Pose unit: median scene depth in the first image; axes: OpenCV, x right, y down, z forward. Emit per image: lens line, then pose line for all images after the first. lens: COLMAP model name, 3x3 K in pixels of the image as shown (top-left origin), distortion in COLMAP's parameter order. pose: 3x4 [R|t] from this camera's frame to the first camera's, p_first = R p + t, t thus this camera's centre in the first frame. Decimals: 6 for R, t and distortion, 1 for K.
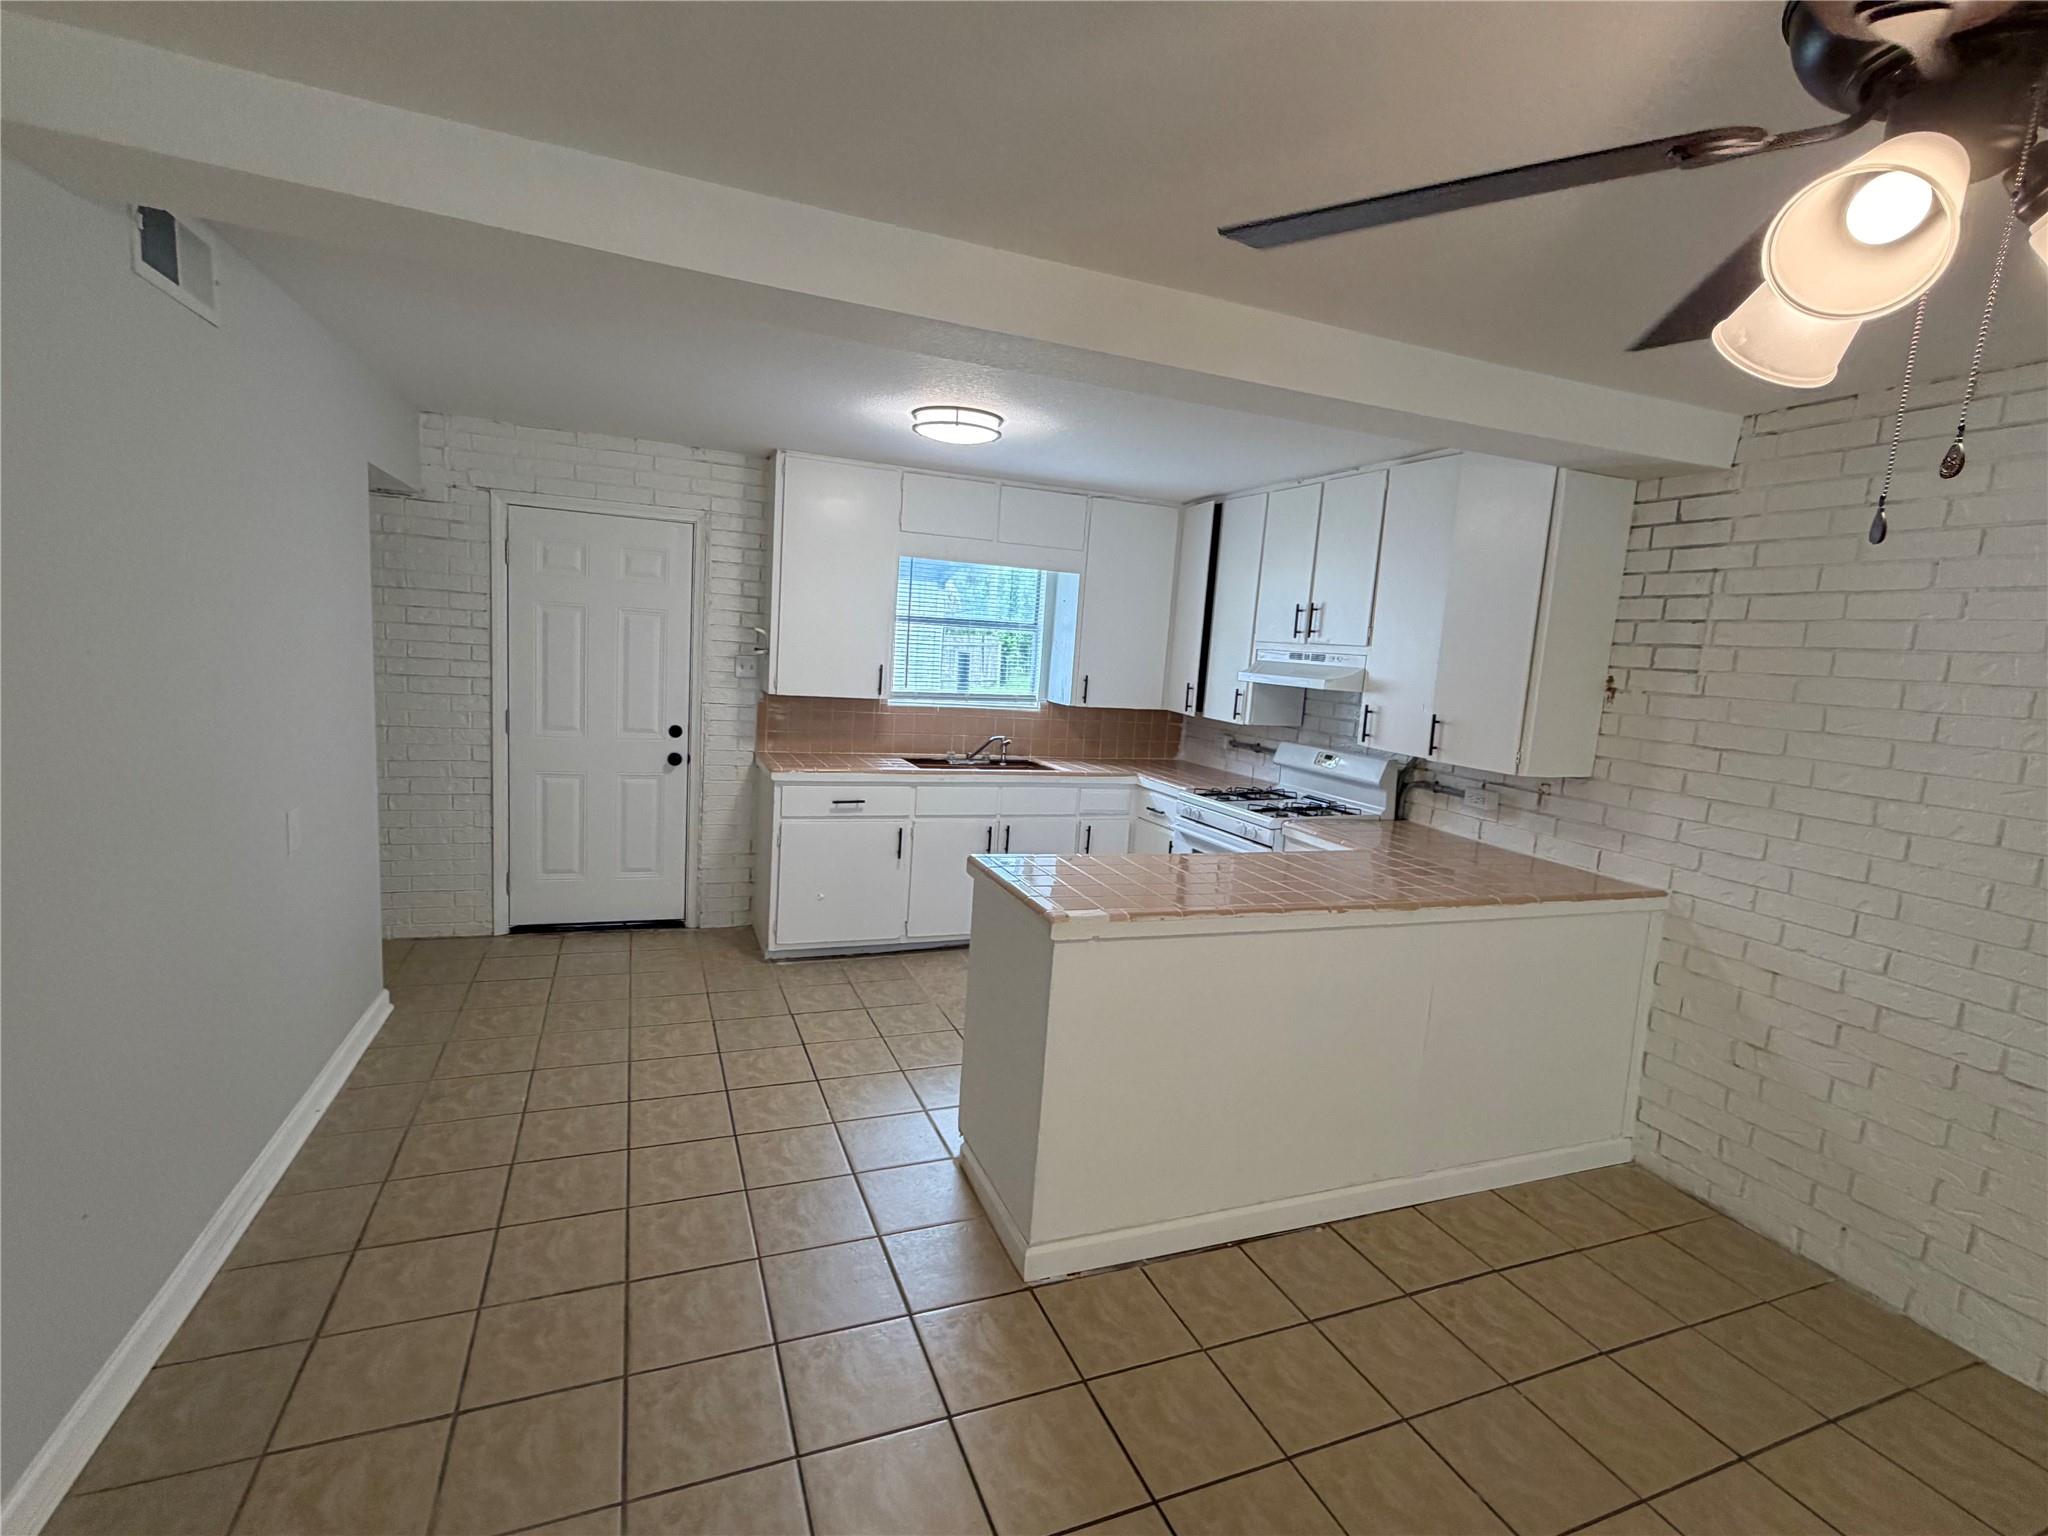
lens RADIAL K [[949.9, 0, 1023.2], [0, 949.9, 773.4], [0, 0, 1]] dist [0.003183, -0.000348]
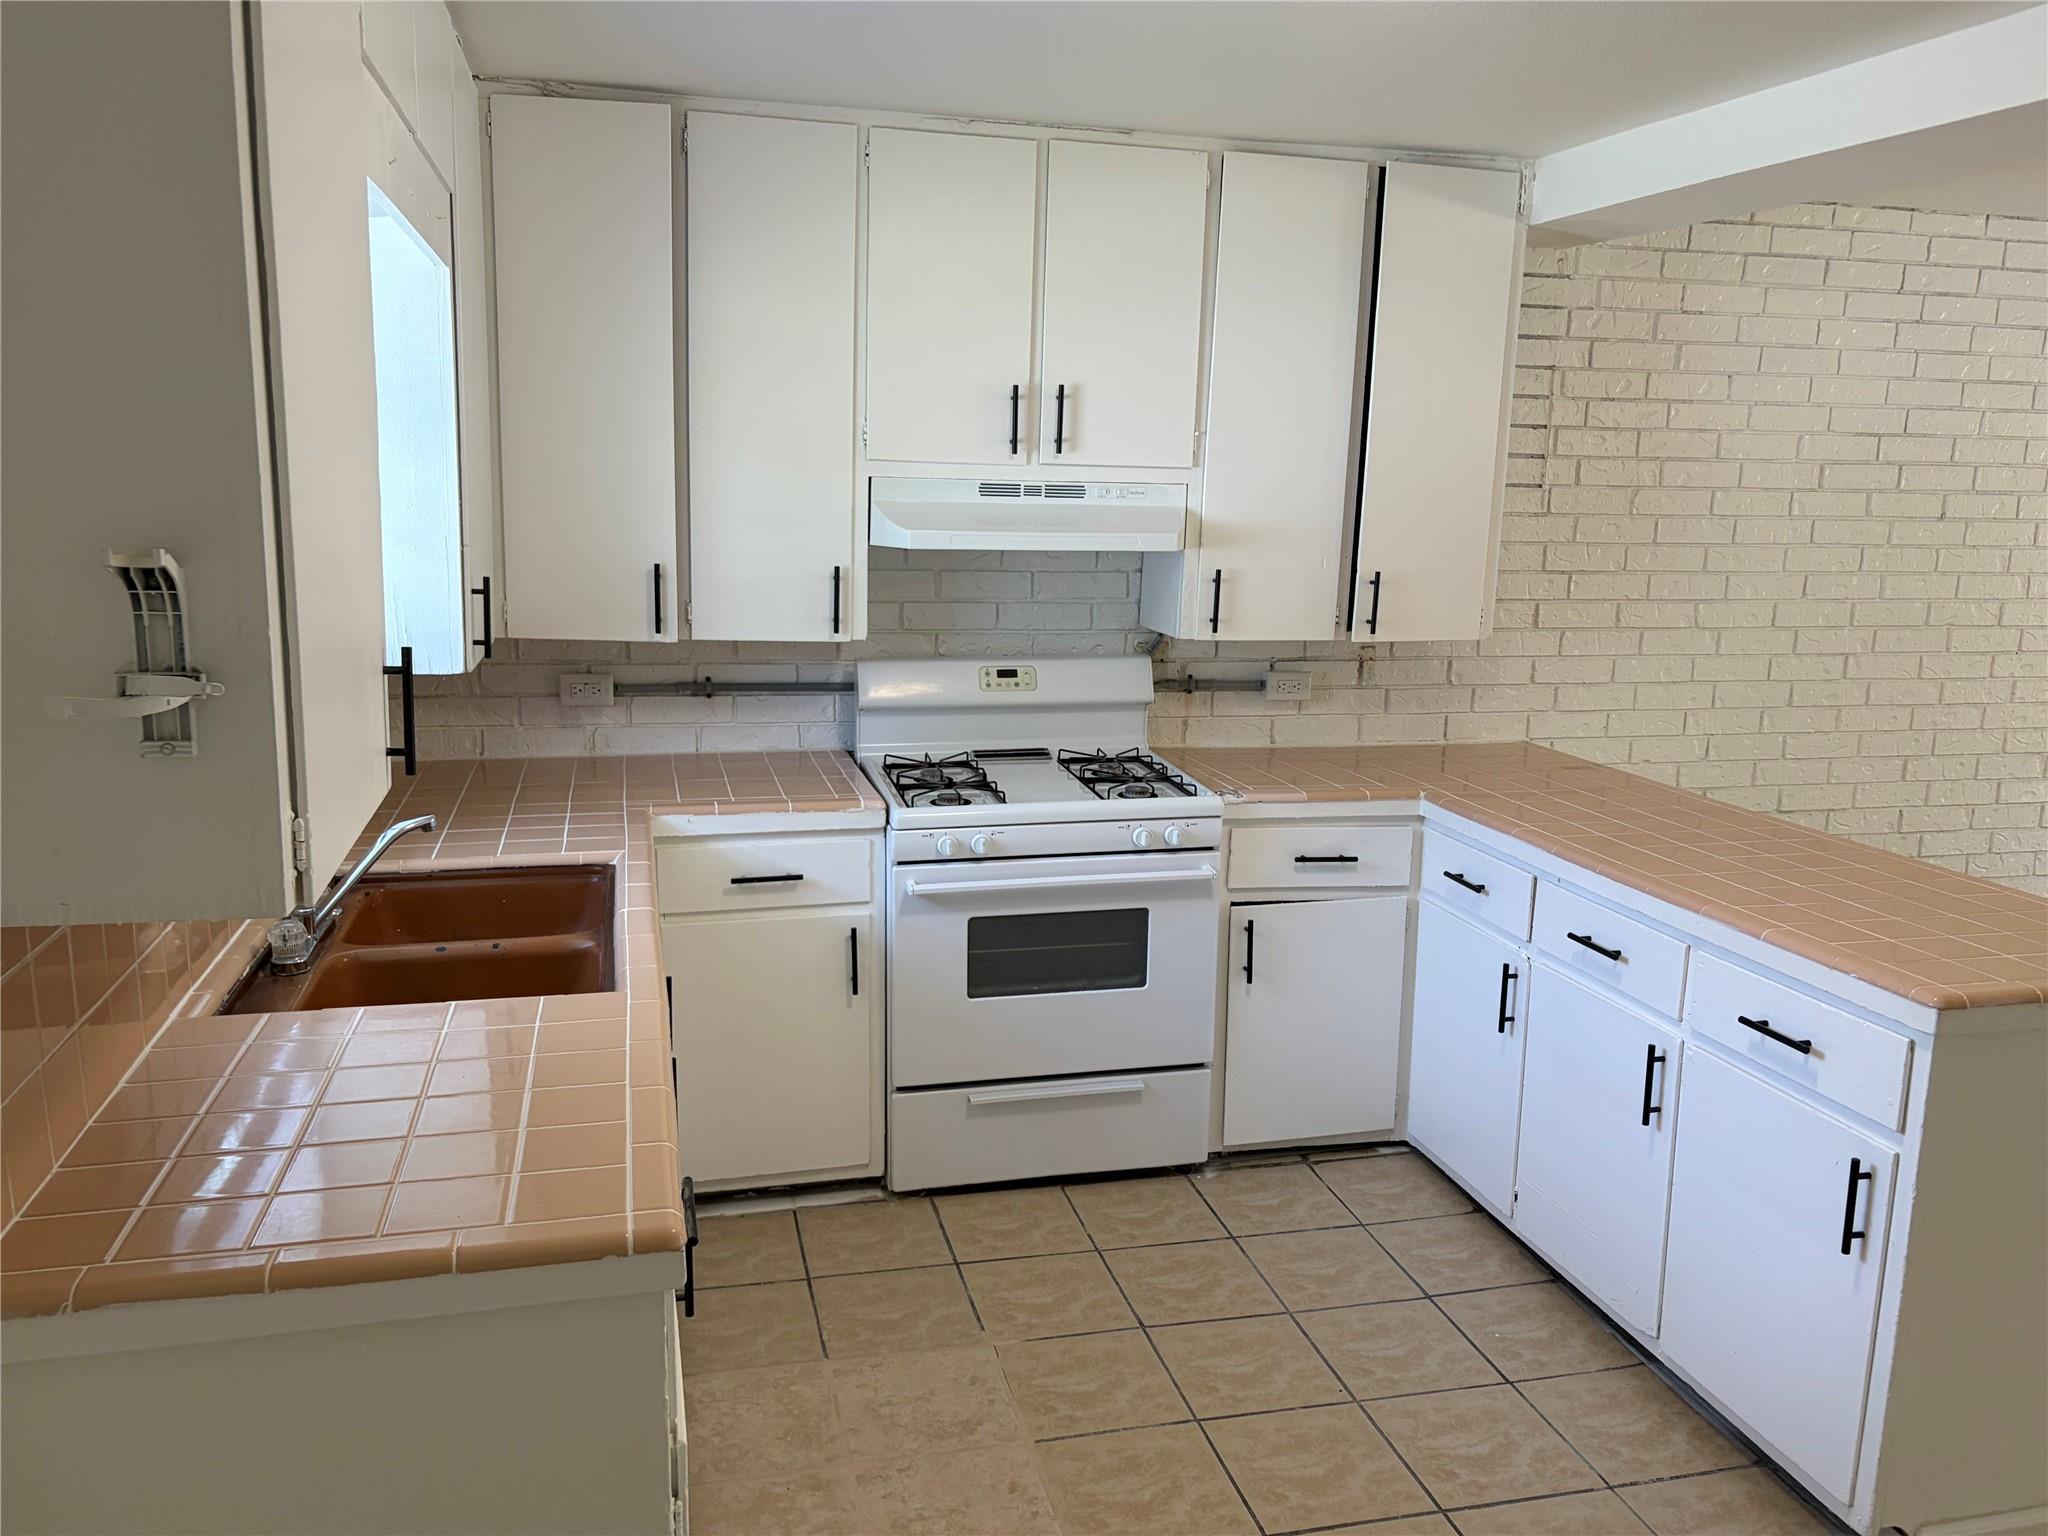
lens RADIAL K [[1561.3, 0, 1009.8], [0, 1561.3, 786.0], [0, 0, 1]] dist [0.053973, -0.058036]
pose [[0.142134, -0.253785, 0.956761, -0.587769], [0.124932, 0.963444, 0.236999, -0.178451], [-0.981932, 0.085844, 0.168645, 0.919707]]
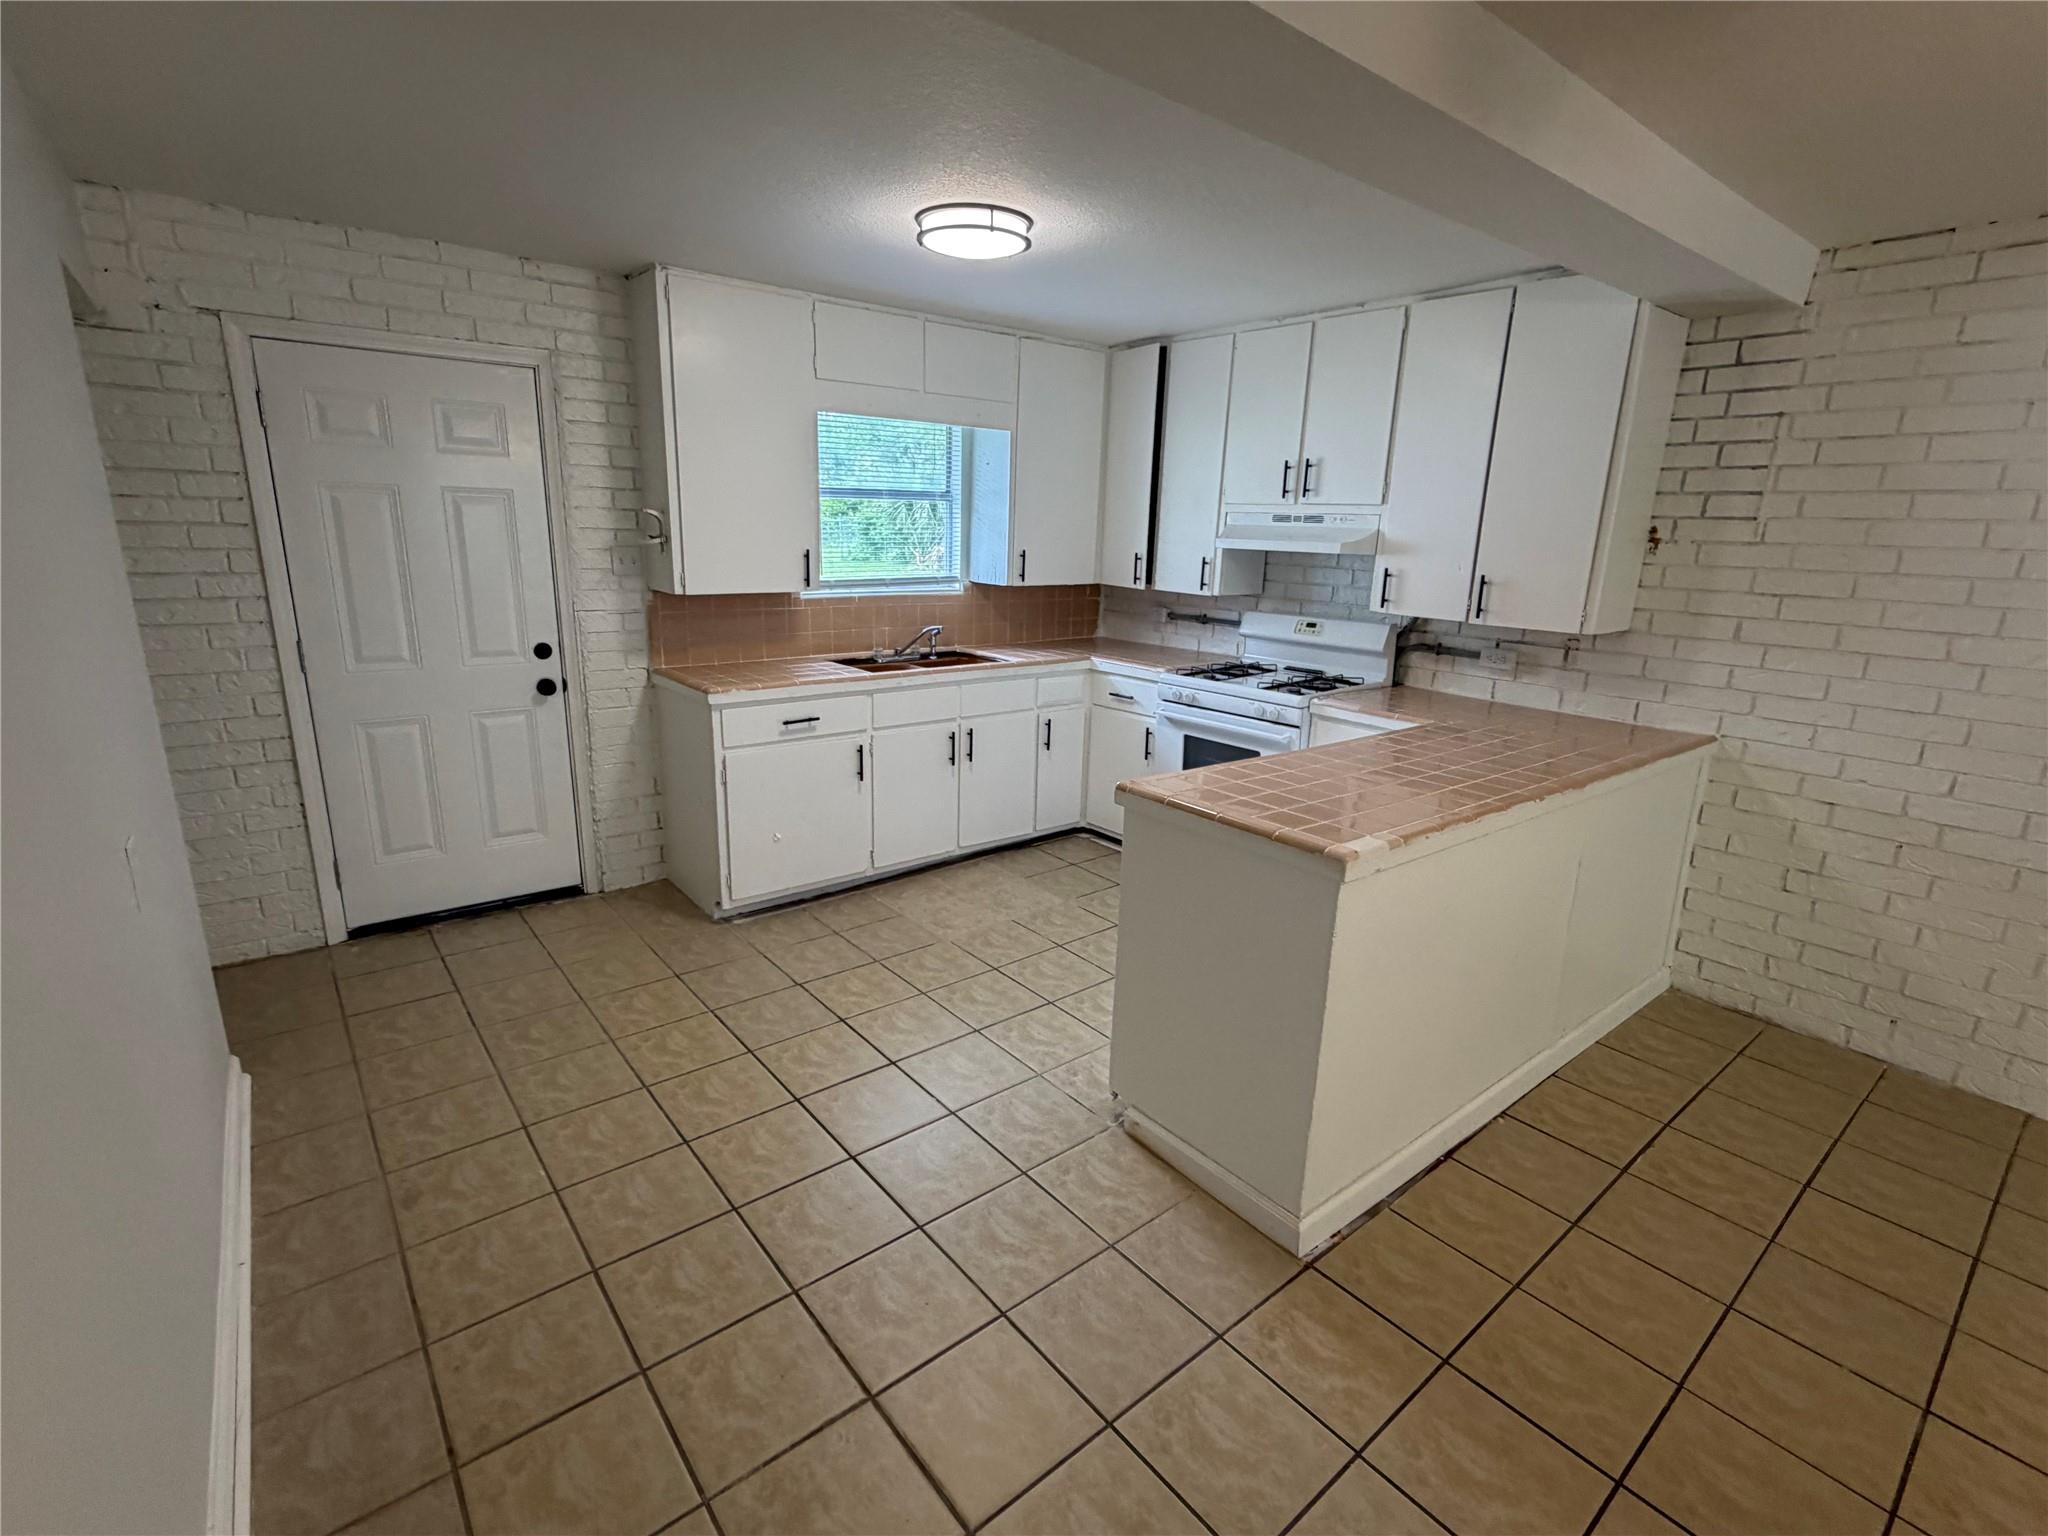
lens RADIAL K [[949.9, 0, 1026.0], [0, 949.9, 772.9], [0, 0, 1]] dist [0.003183, -0.000348]
pose [[0.954532, -0.114648, 0.275181, -0.251986], [0.076202, 0.986260, 0.146579, -0.034985], [-0.288205, -0.118945, 0.950153, 0.166887]]
